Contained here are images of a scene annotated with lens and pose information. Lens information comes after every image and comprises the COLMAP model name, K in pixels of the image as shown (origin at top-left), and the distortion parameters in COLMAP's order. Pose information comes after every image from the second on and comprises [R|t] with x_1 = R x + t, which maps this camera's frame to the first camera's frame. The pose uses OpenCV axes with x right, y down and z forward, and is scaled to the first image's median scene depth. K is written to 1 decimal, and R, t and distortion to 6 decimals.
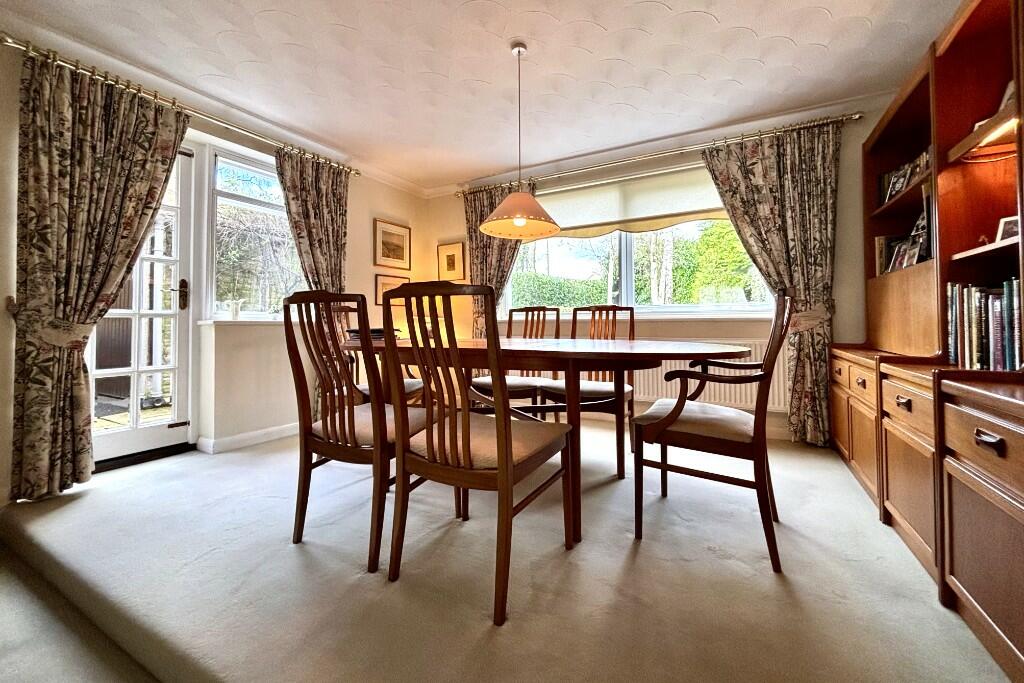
lens RADIAL K [[414.1, 0, 509.2], [0, 414.1, 324.8], [0, 0, 1]] dist [-0.009551, 0.000493]
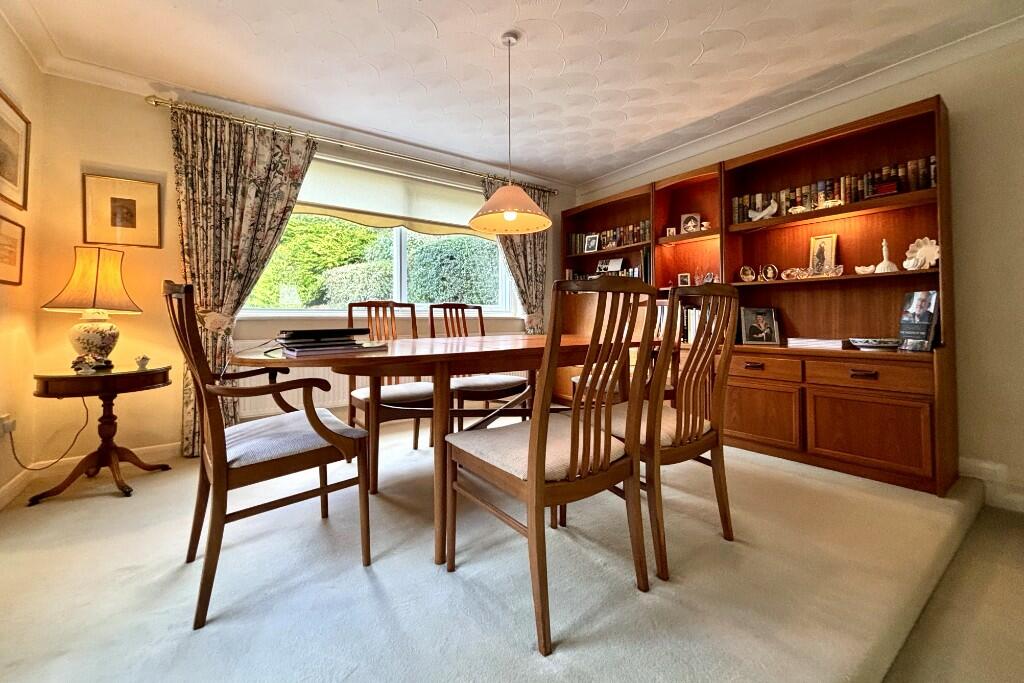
lens RADIAL K [[414.1, 0, 509.2], [0, 414.1, 324.8], [0, 0, 1]] dist [-0.009551, 0.000493]
pose [[0.423916, -0.007340, 0.905672, -0.624036], [0.003168, 0.999973, 0.006622, -0.000825], [-0.905696, 0.000062, 0.423927, 0.427306]]
